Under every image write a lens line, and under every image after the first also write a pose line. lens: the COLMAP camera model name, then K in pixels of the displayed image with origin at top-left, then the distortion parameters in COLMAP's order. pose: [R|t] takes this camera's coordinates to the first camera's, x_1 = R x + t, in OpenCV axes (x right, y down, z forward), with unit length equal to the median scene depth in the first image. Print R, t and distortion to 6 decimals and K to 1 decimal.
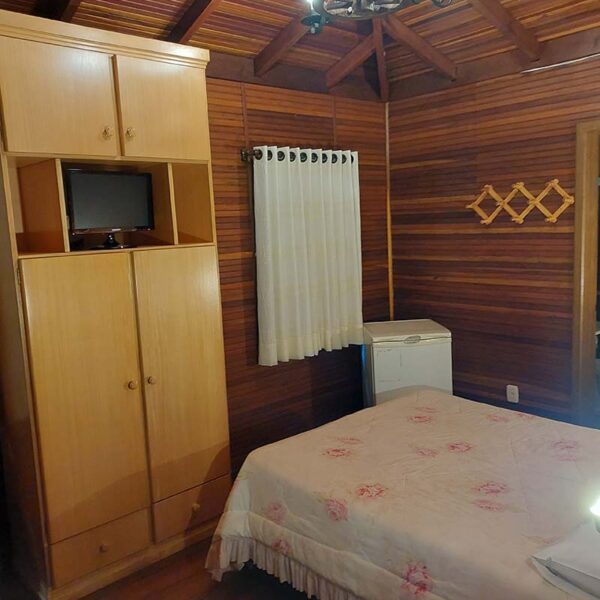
lens RADIAL K [[583.6, 0, 302.4], [0, 583.6, 296.7], [0, 0, 1]] dist [0.093576, -0.141381]
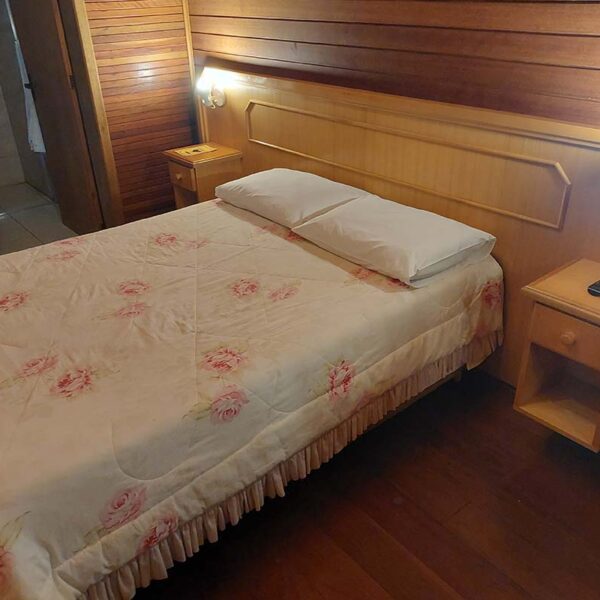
lens RADIAL K [[583.6, 0, 302.4], [0, 583.6, 296.7], [0, 0, 1]] dist [0.093576, -0.141381]
pose [[0.039962, -0.434561, 0.899755, -0.497175], [0.145214, 0.893440, 0.425061, -0.041457], [-0.988593, 0.113671, 0.098807, 0.791627]]
